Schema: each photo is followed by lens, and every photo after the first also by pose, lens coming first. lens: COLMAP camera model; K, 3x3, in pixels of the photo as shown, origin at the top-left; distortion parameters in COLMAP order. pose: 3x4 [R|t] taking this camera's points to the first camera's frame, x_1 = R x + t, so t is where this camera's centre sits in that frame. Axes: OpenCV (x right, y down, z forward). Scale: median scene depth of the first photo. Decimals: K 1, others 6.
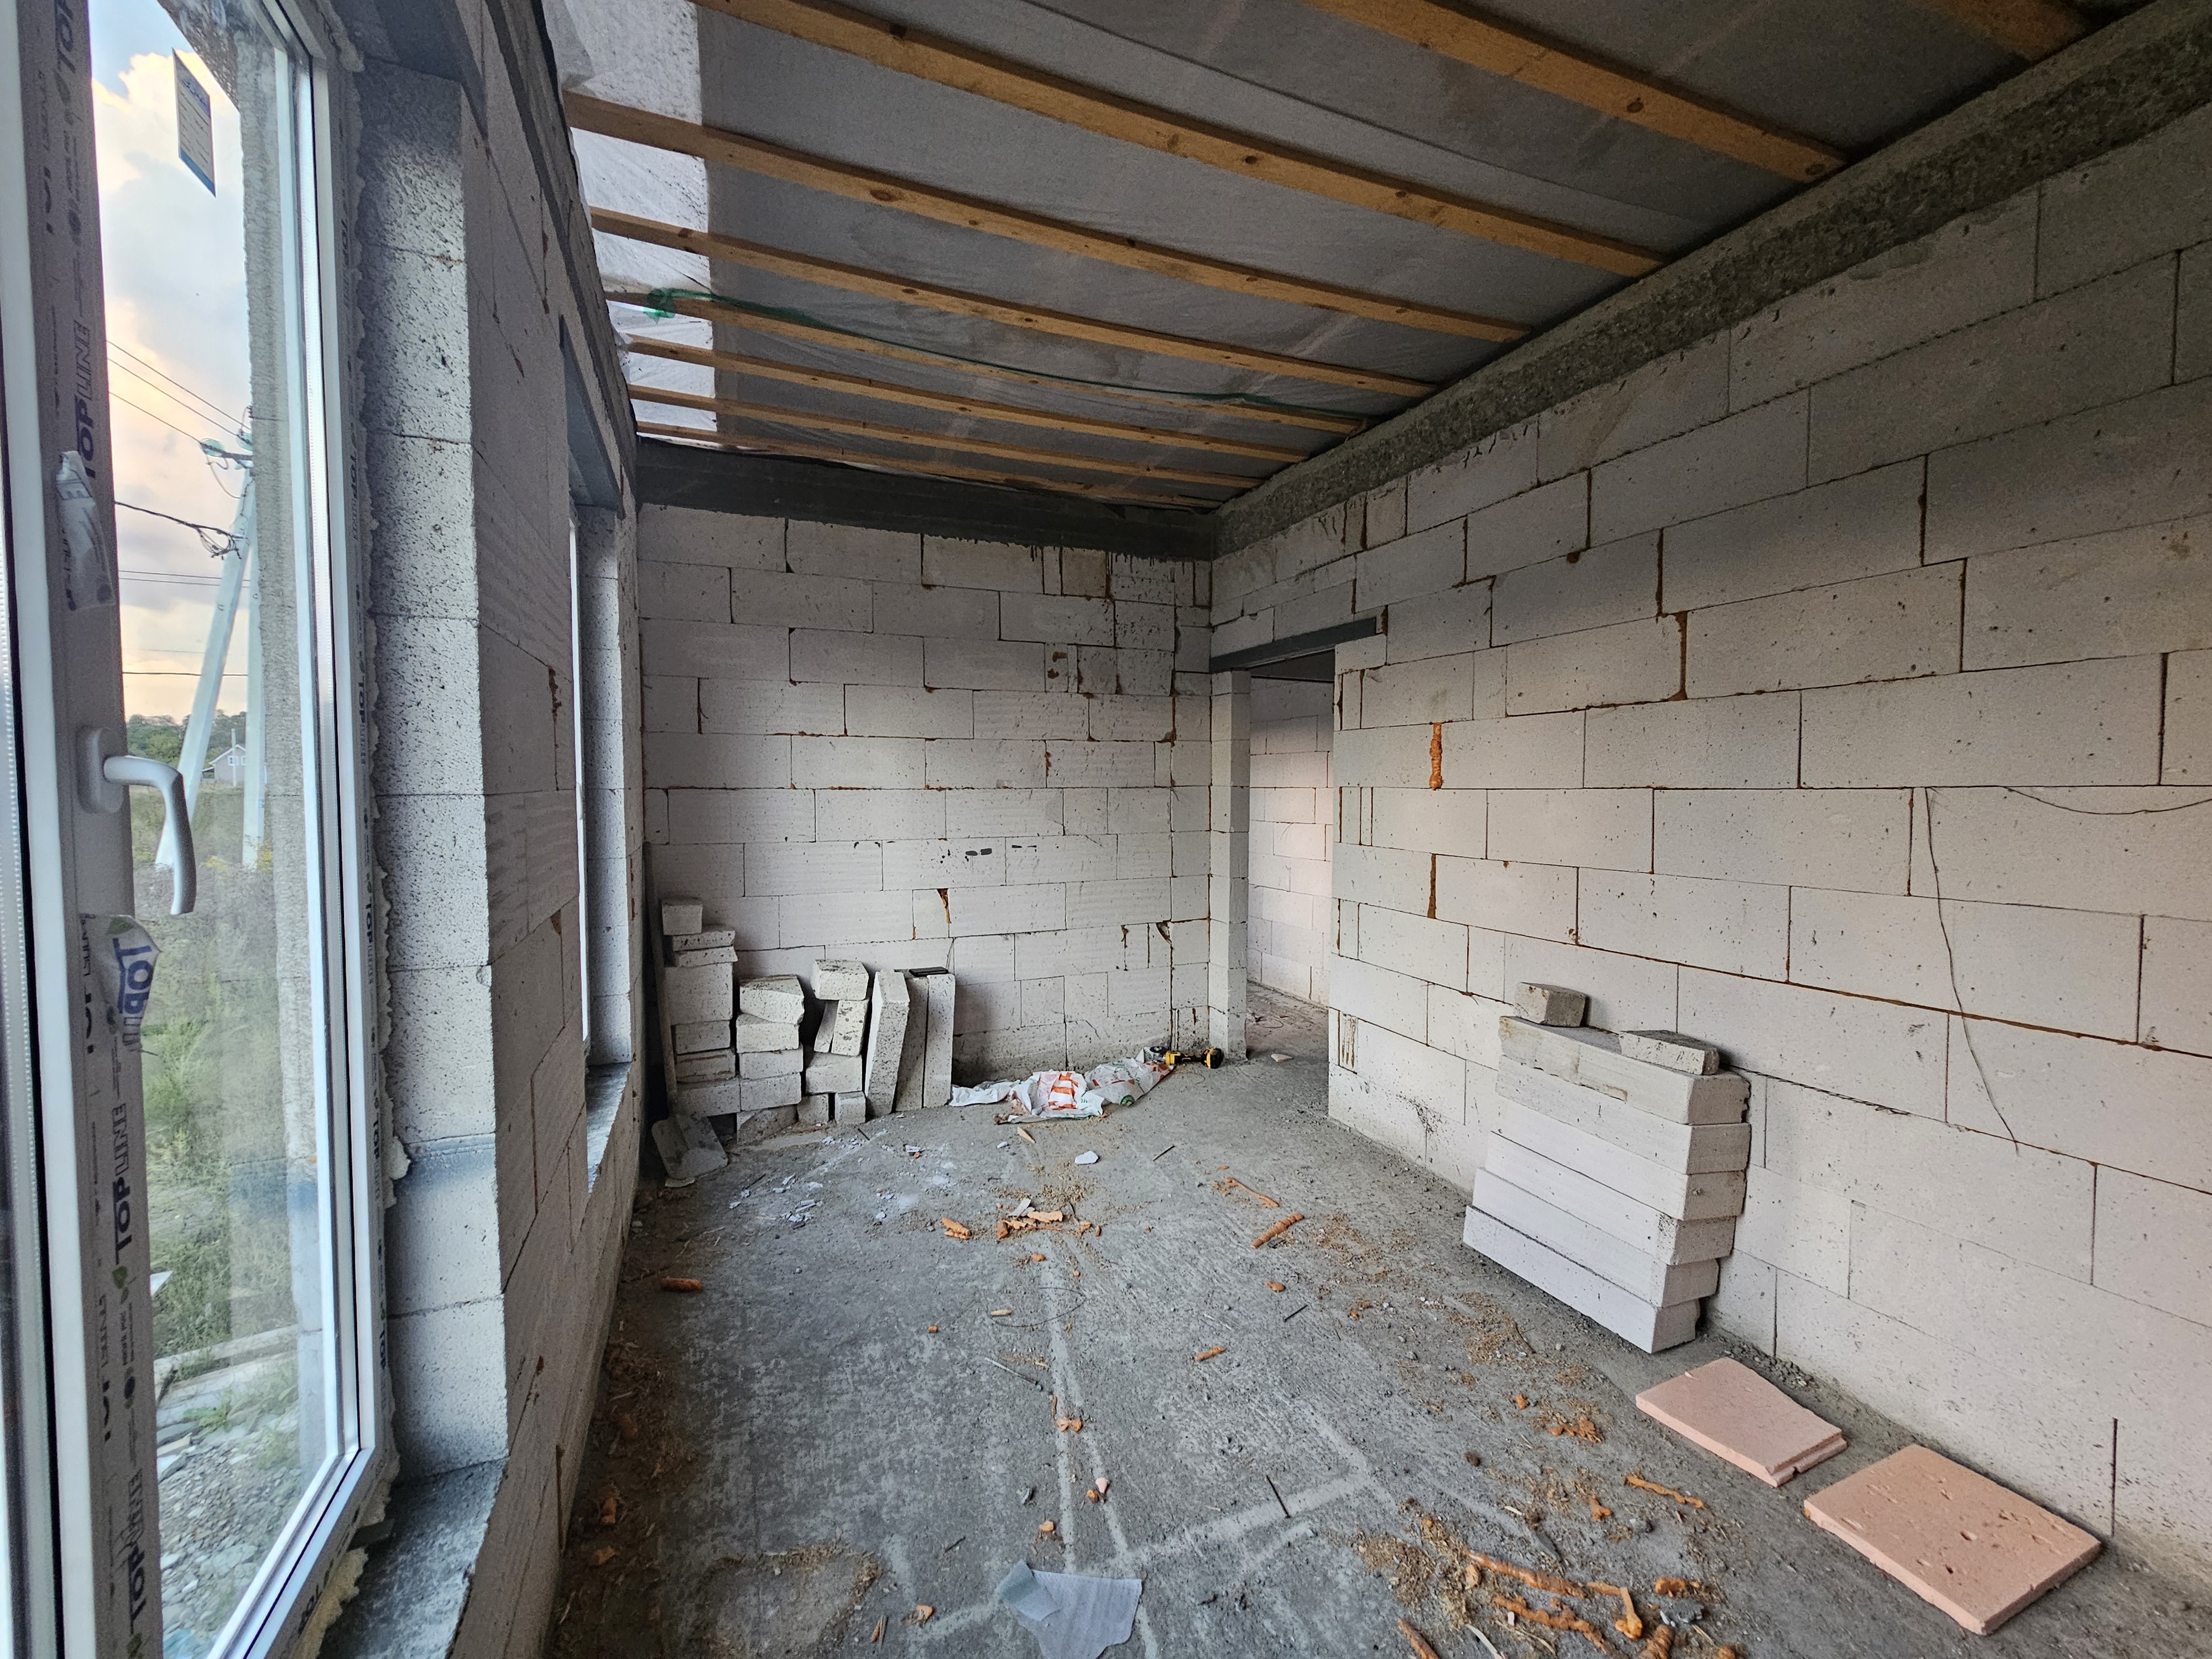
lens RADIAL K [[903.9, 0, 1100.0], [0, 903.9, 830.3], [0, 0, 1]] dist [-0.003672, 0.000698]
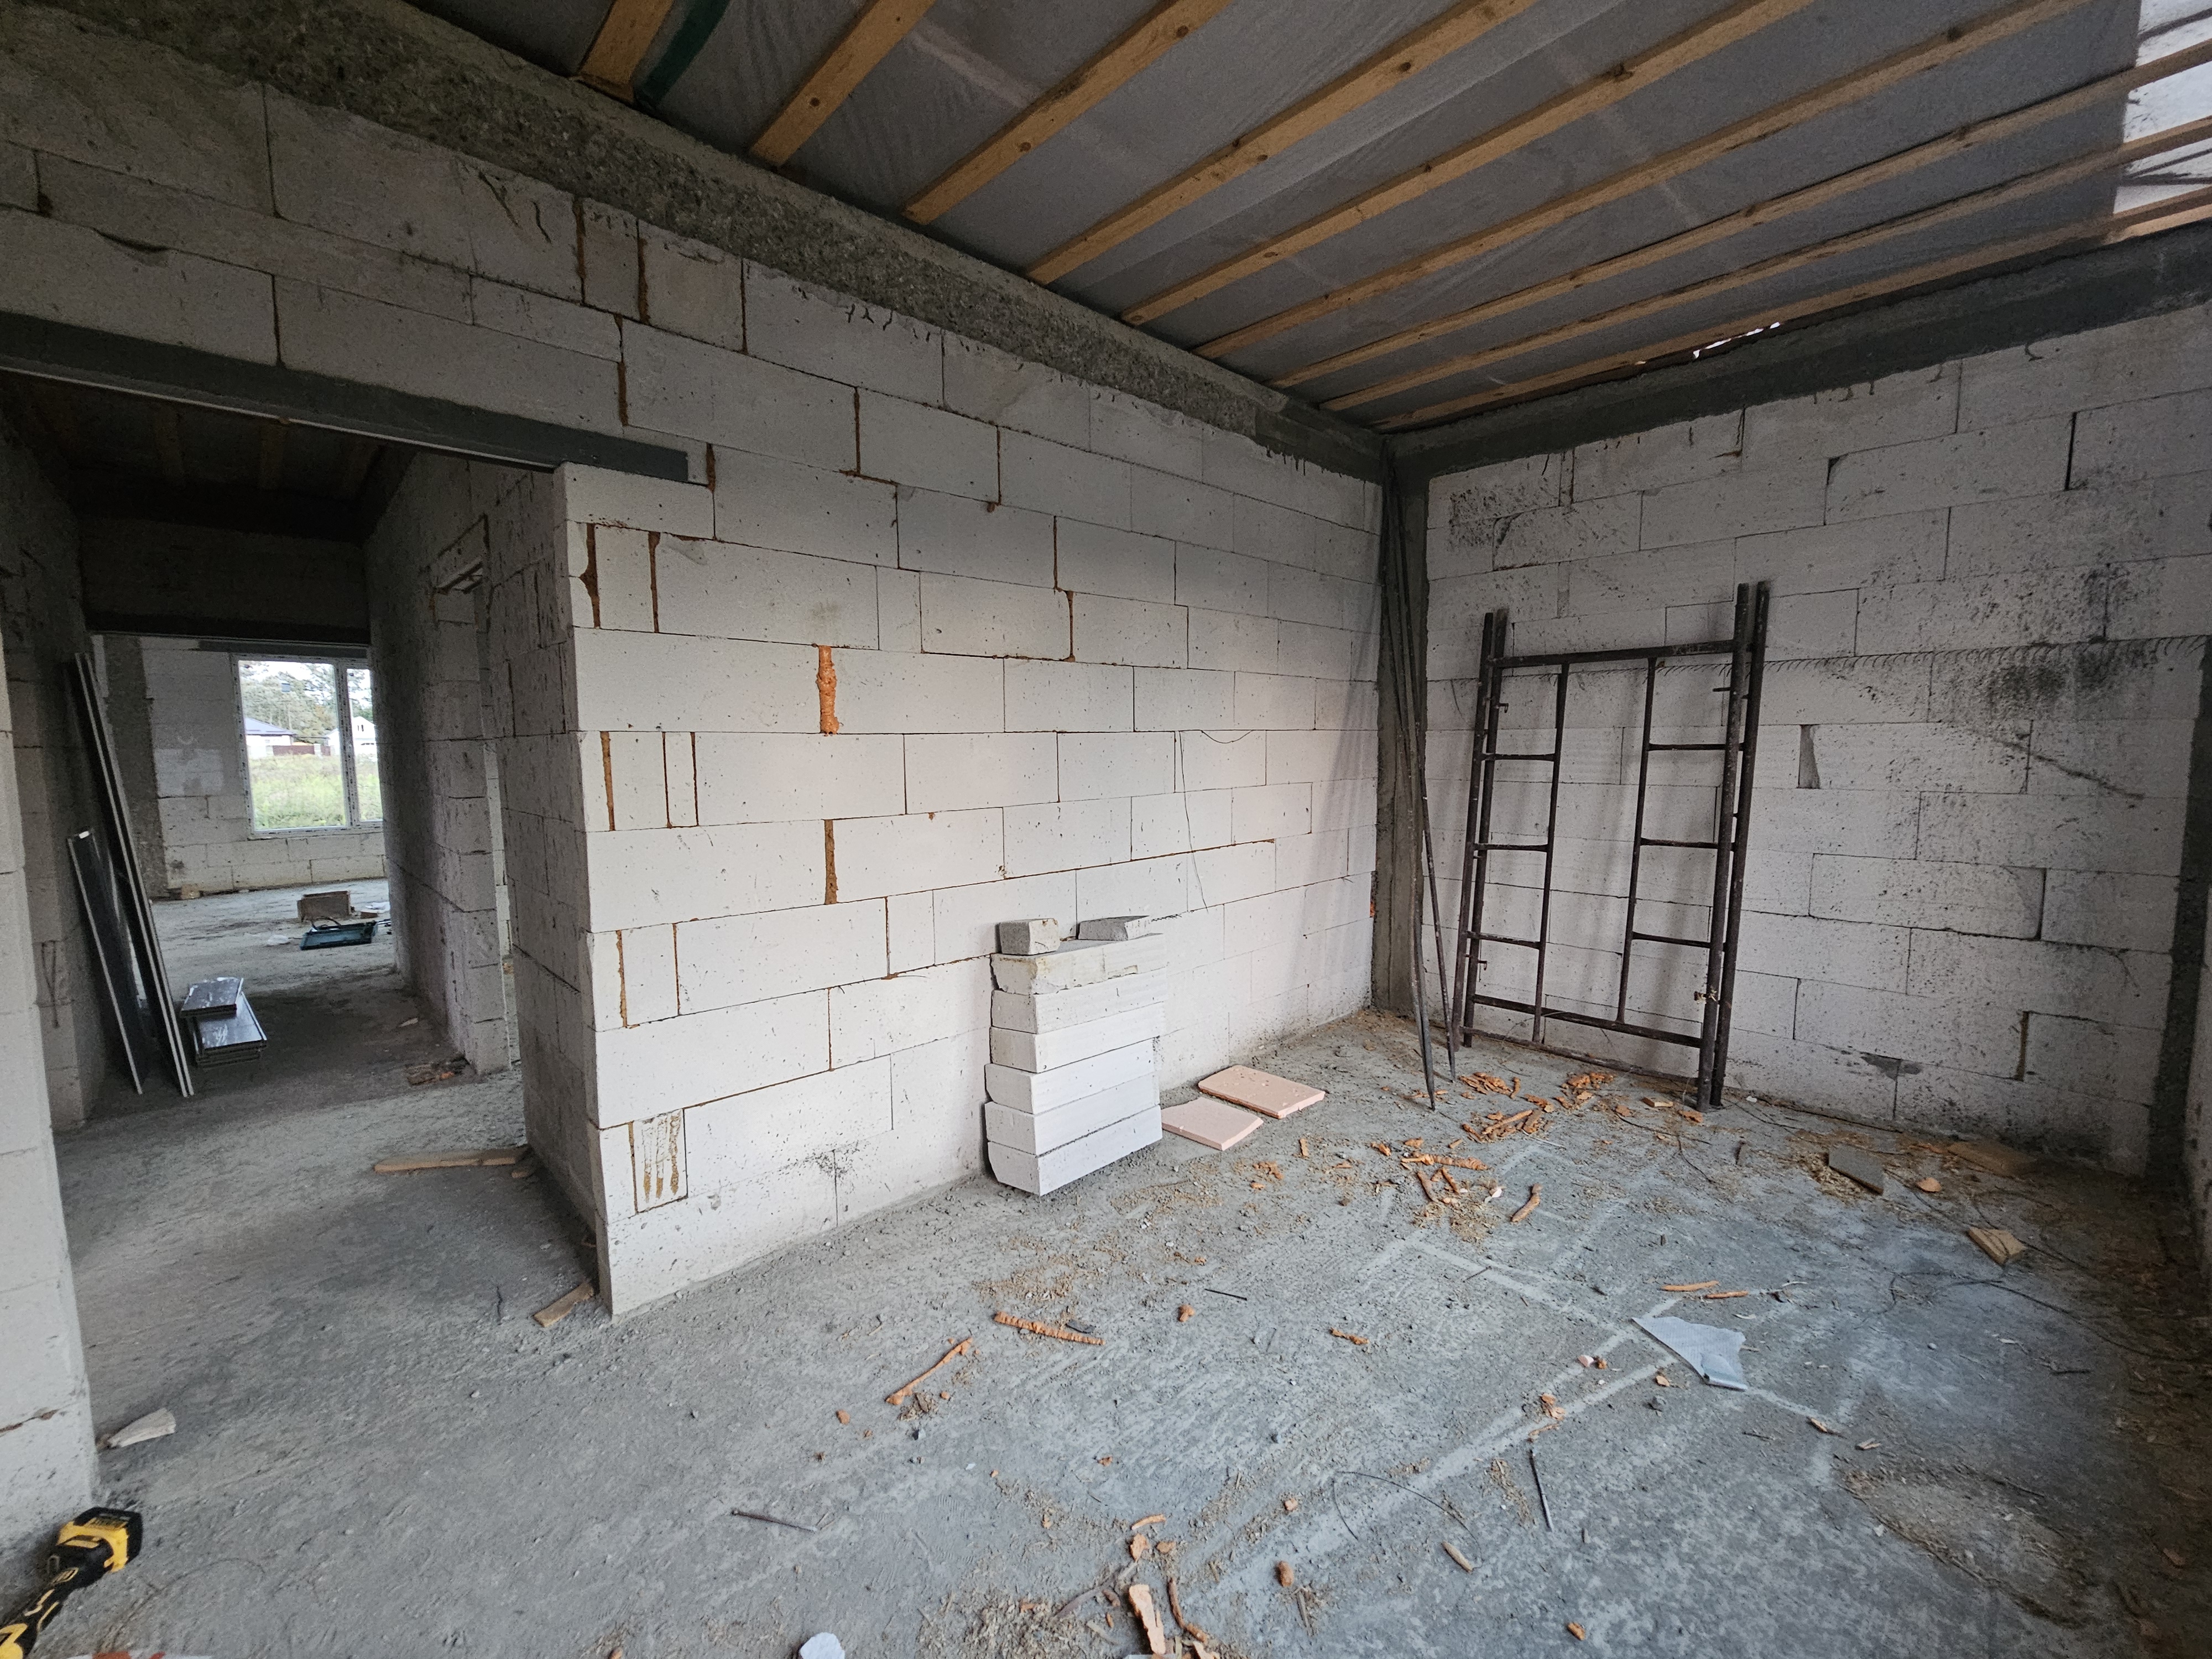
lens RADIAL K [[903.9, 0, 1099.7], [0, 903.9, 831.2], [0, 0, 1]] dist [-0.003672, 0.000698]
pose [[-0.358890, -0.089686, 0.929061, -0.466759], [0.055437, 0.991567, 0.117135, -0.045320], [-0.931732, 0.093543, -0.350892, 1.174862]]
